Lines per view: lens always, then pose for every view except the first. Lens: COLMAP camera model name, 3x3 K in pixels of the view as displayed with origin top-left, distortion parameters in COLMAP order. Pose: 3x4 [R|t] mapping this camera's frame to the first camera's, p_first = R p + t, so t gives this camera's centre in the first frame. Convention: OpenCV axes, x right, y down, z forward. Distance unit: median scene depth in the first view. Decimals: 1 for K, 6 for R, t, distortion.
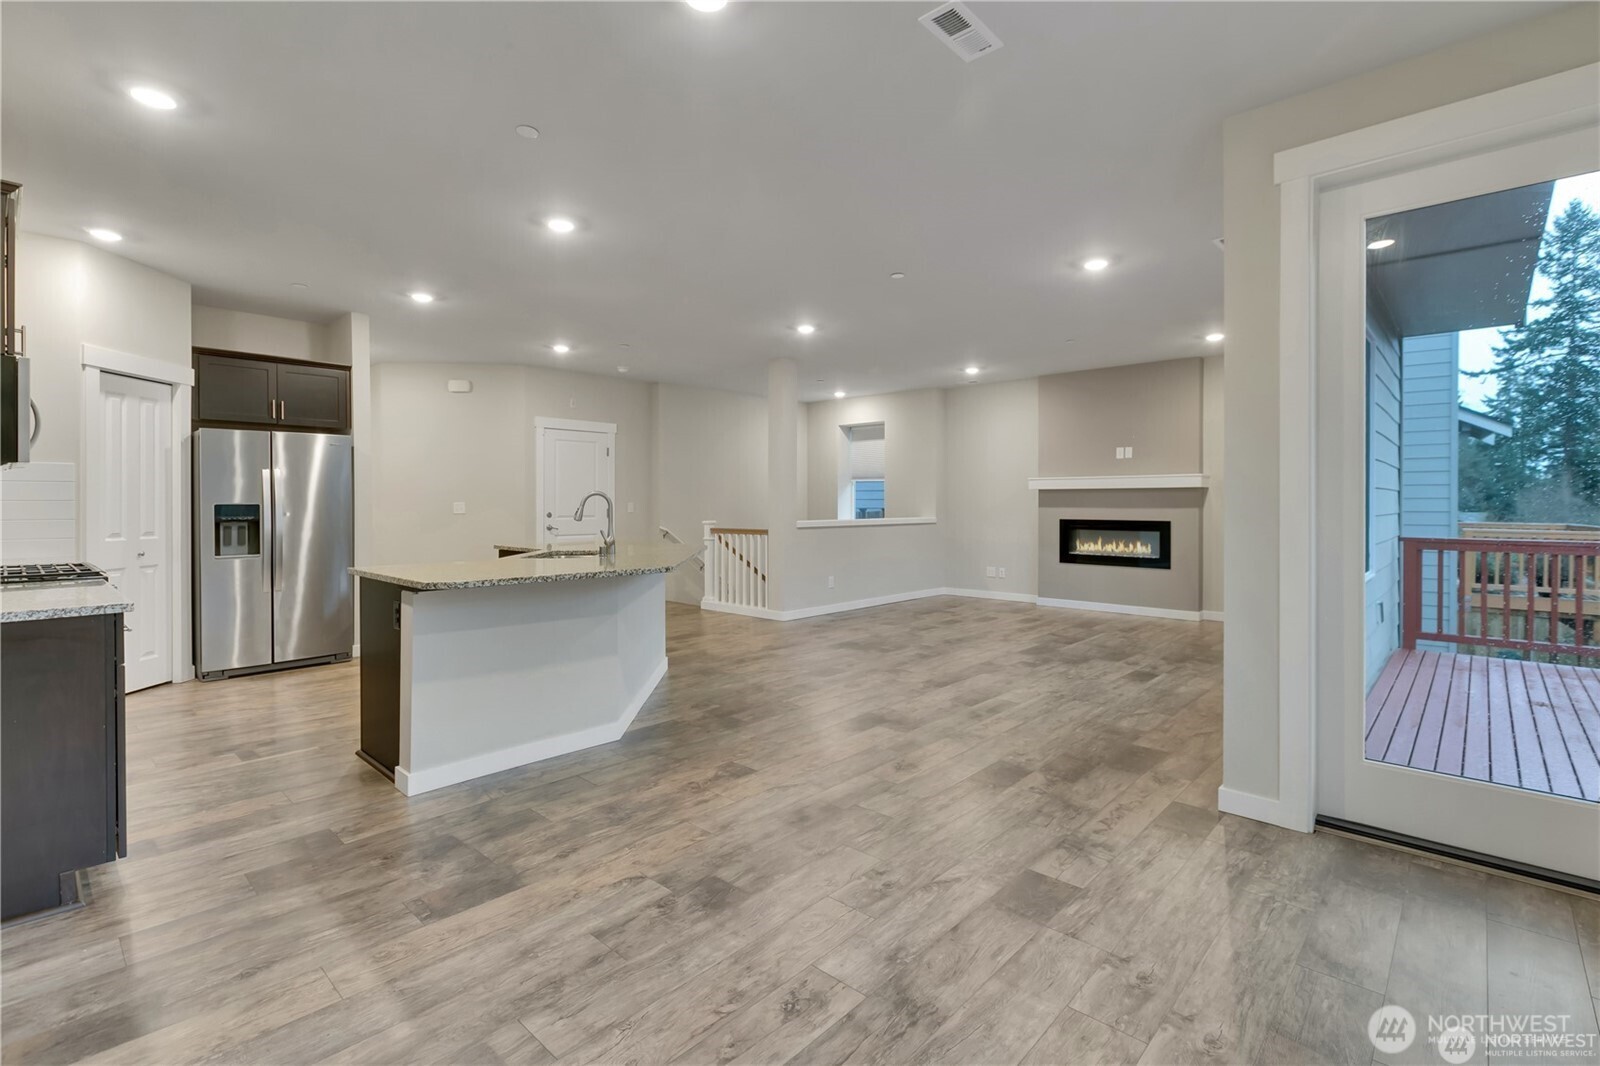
lens RADIAL K [[730.5, 0, 793.9], [0, 730.5, 503.2], [0, 0, 1]] dist [-0.003007, -0.002302]
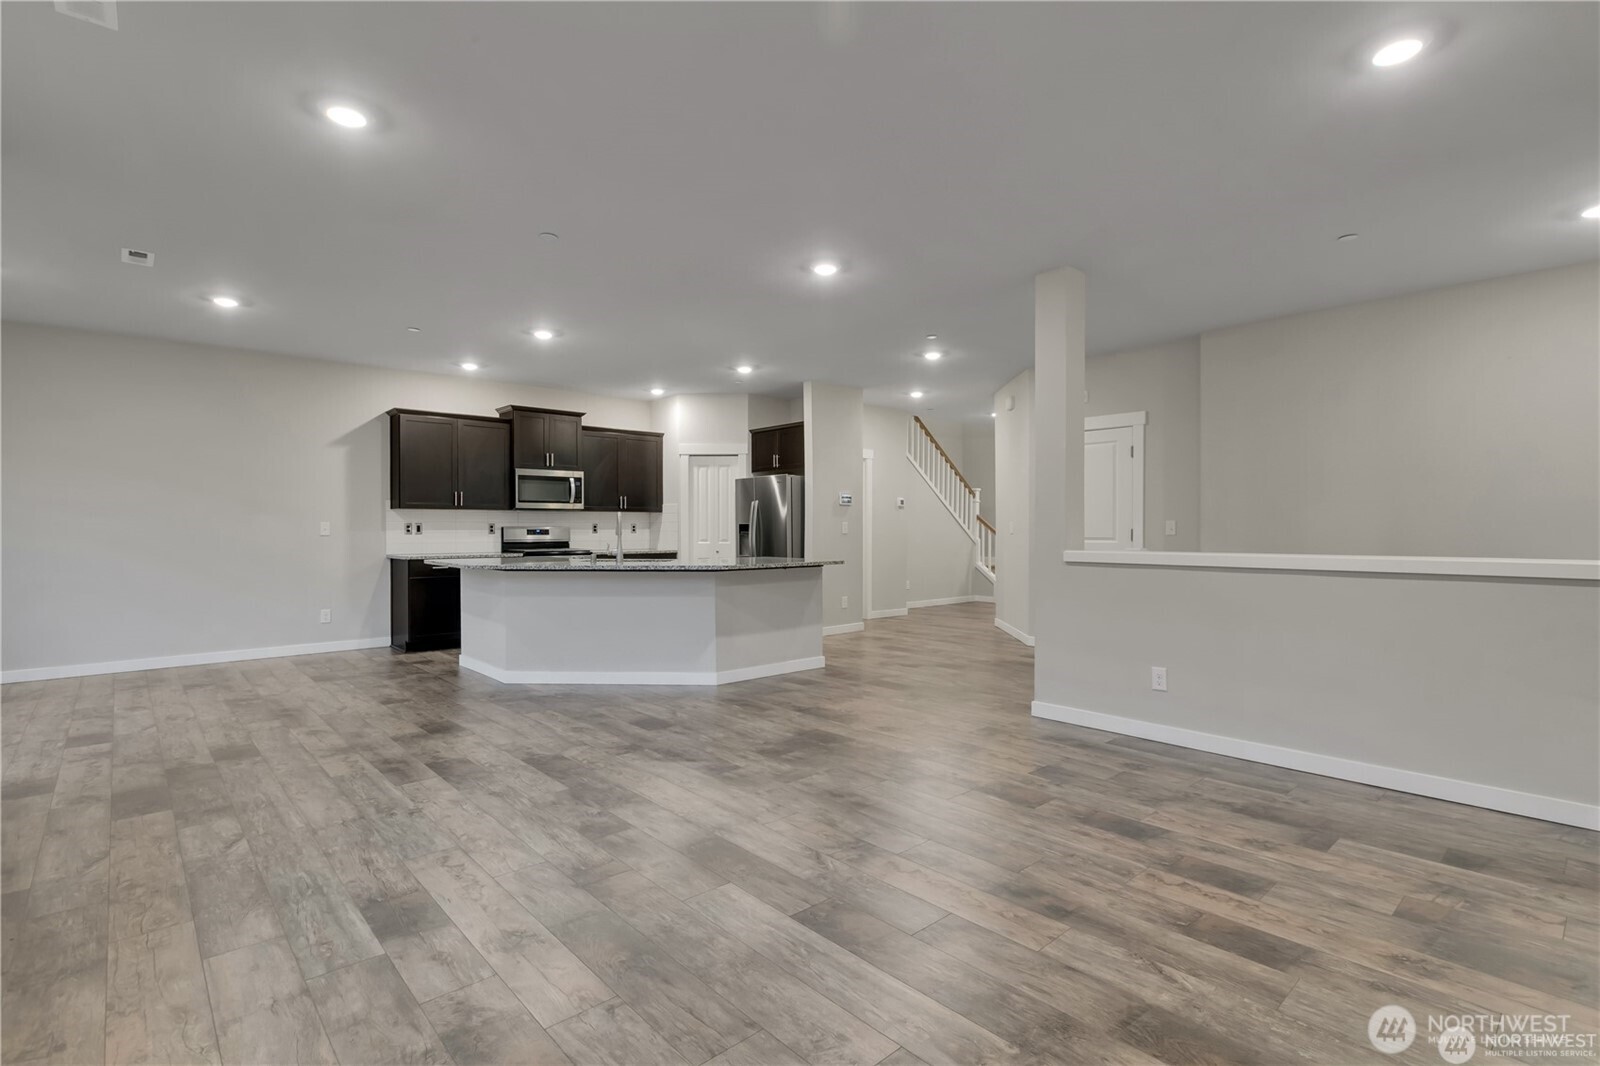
lens RADIAL K [[730.5, 0, 792.4], [0, 730.5, 547.4], [0, 0, 1]] dist [-0.003007, -0.002302]
pose [[-0.078825, 0.024310, -0.996592, 0.531007], [-0.002542, 0.999694, 0.024587, 0.007801], [0.996885, 0.004471, -0.078739, 0.769968]]
